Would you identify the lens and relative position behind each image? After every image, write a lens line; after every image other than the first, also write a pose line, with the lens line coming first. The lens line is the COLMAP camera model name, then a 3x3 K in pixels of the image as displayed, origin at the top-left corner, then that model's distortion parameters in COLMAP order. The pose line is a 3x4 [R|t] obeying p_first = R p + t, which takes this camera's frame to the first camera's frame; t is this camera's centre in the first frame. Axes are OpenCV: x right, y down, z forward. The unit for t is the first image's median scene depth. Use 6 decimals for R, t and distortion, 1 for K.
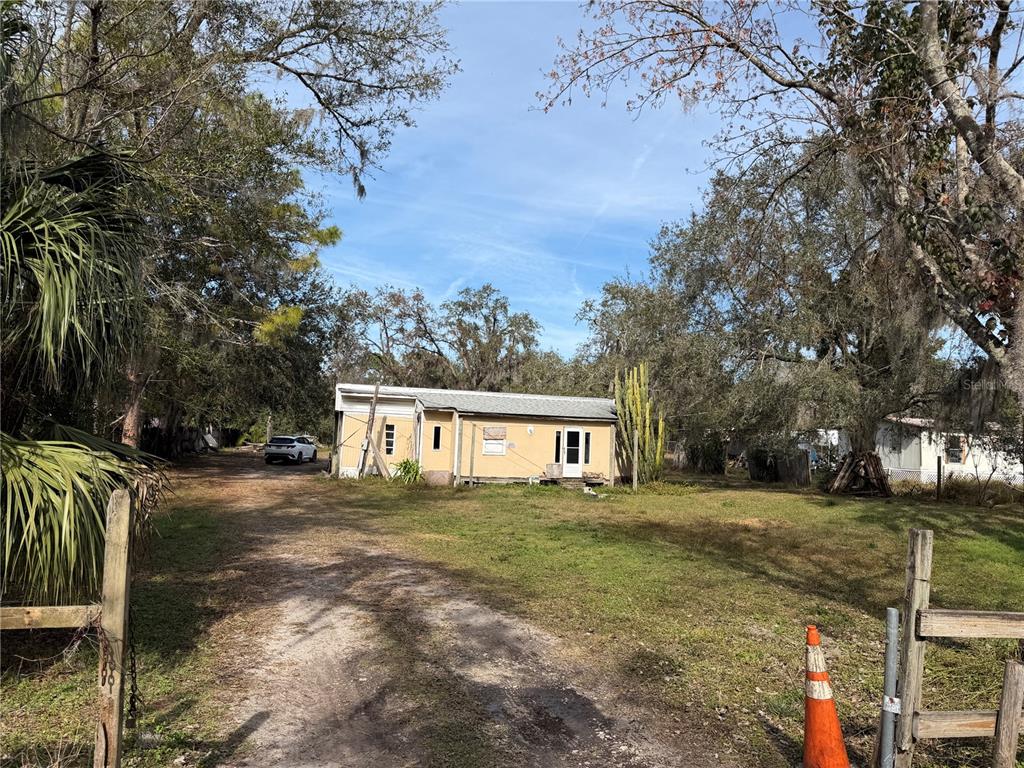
lens RADIAL K [[712.3, 0, 516.7], [0, 712.3, 388.5], [0, 0, 1]] dist [0.169567, -0.288806]
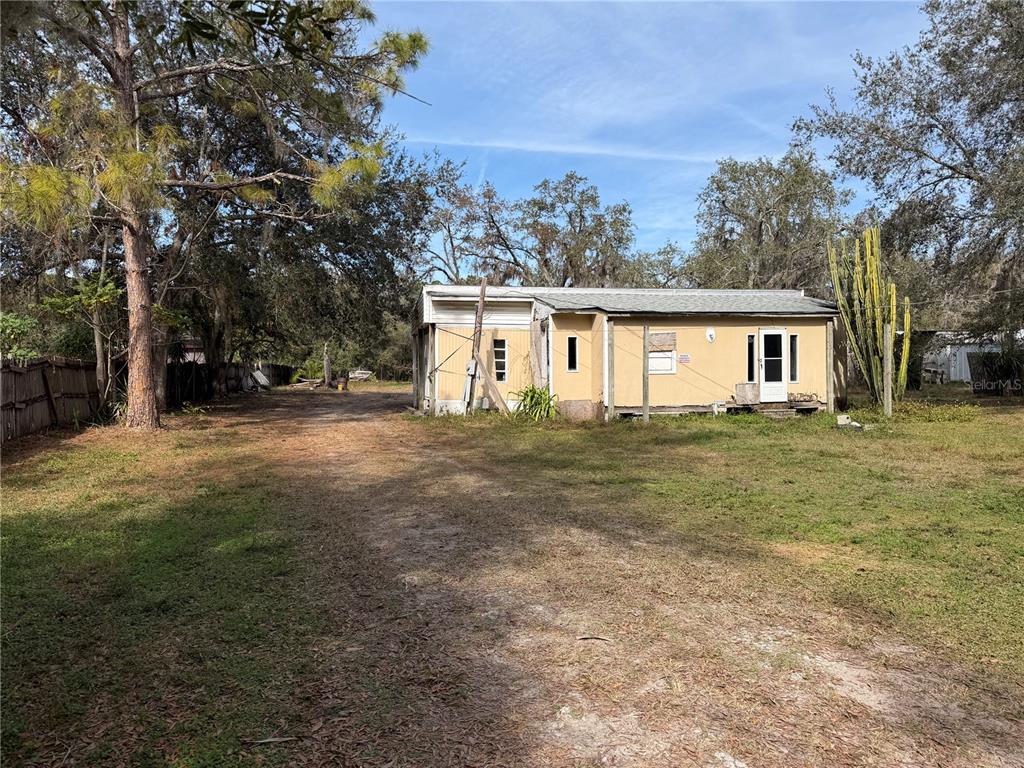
lens RADIAL K [[721.6, 0, 509.9], [0, 721.6, 370.7], [0, 0, 1]] dist [0.116918, -0.134887]
pose [[0.996588, -0.047566, -0.067449, -0.124366], [0.052270, 0.996193, 0.069773, 0.032841], [0.063874, -0.073060, 0.995280, 0.290789]]
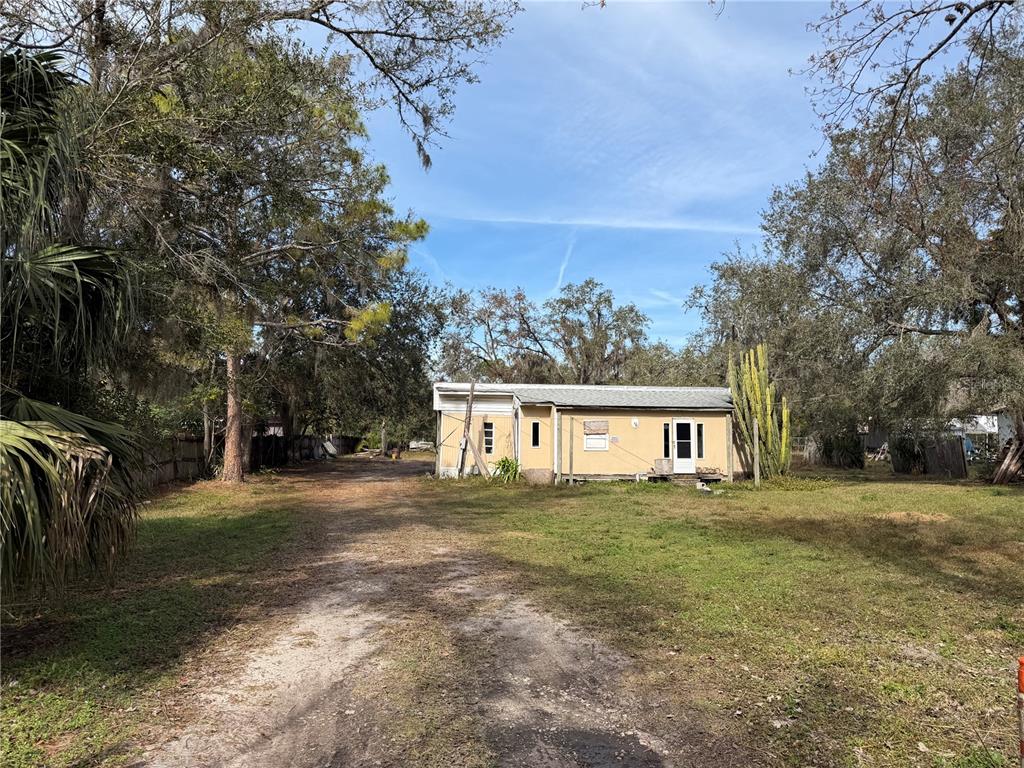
lens RADIAL K [[712.3, 0, 516.7], [0, 712.3, 388.5], [0, 0, 1]] dist [0.169567, -0.288806]
pose [[0.986267, -0.043149, -0.159421, 0.017400], [0.042141, 0.999065, -0.009700, 0.015568], [0.159690, 0.002848, 0.987163, 0.054759]]
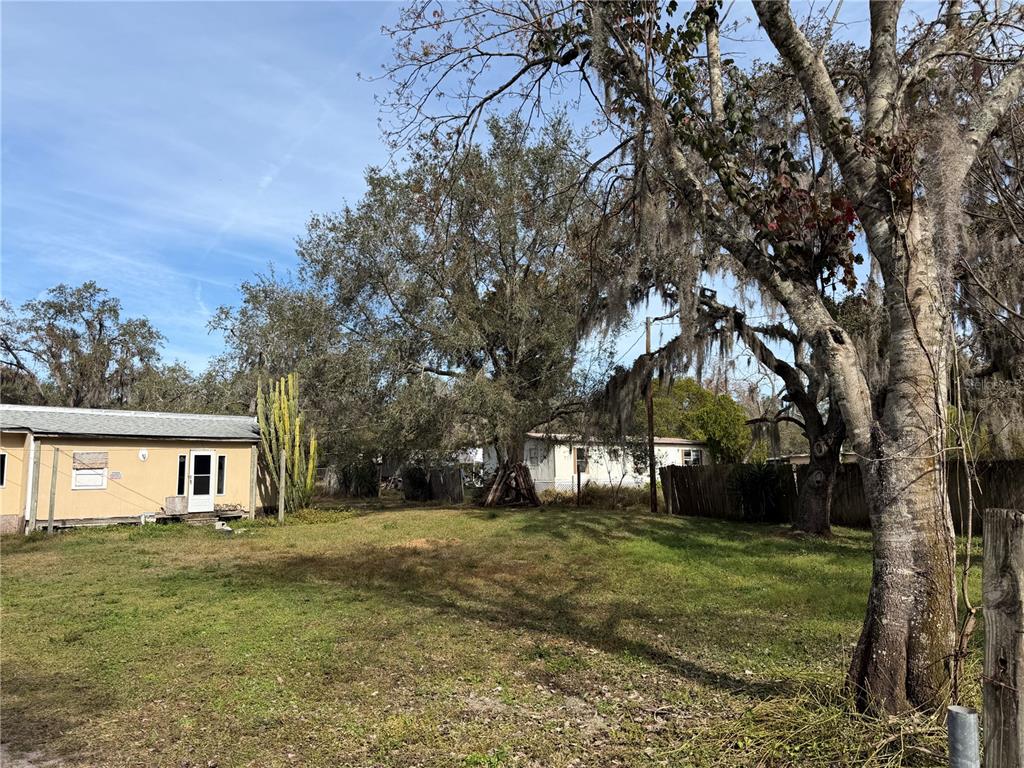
lens RADIAL K [[720.9, 0, 514.5], [0, 720.9, 387.4], [0, 0, 1]] dist [0.066396, -0.101050]
pose [[0.887935, 0.008859, 0.459884, 0.012496], [0.009307, 0.999264, -0.037221, 0.017086], [-0.459875, 0.037330, 0.887199, 0.096861]]
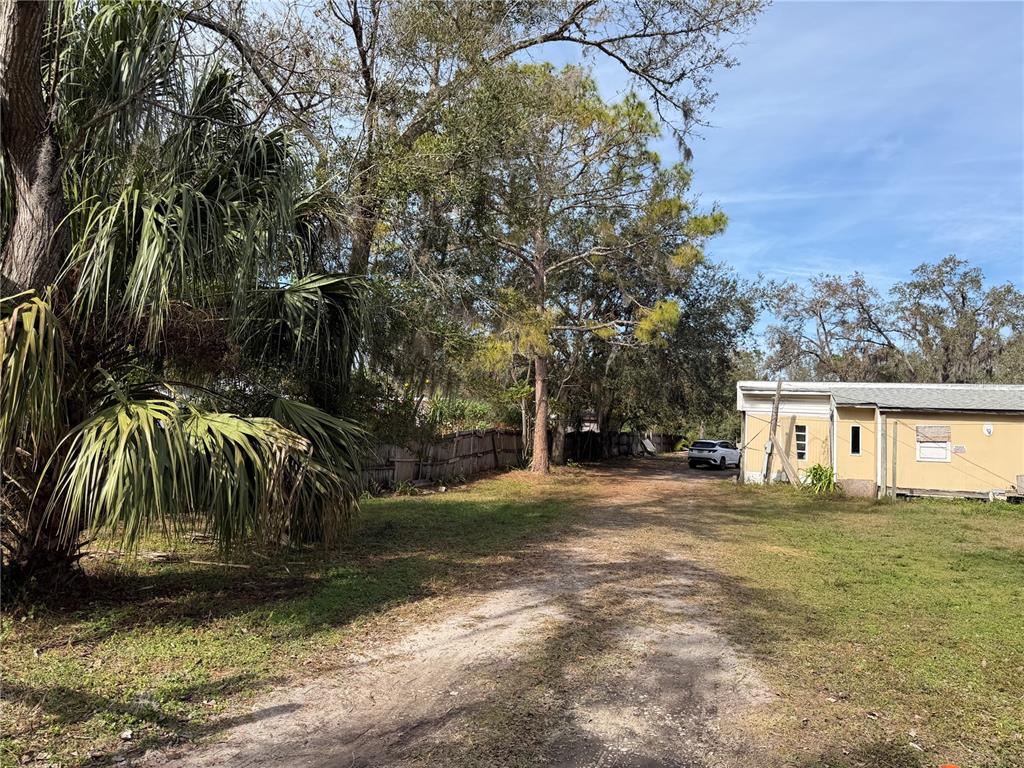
lens RADIAL K [[720.9, 0, 514.5], [0, 720.9, 387.4], [0, 0, 1]] dist [0.066396, -0.101050]
pose [[0.811060, -0.042437, -0.583421, 0.064056], [0.033607, 0.999098, -0.025952, 0.015796], [0.583997, 0.001441, 0.811755, 0.073058]]
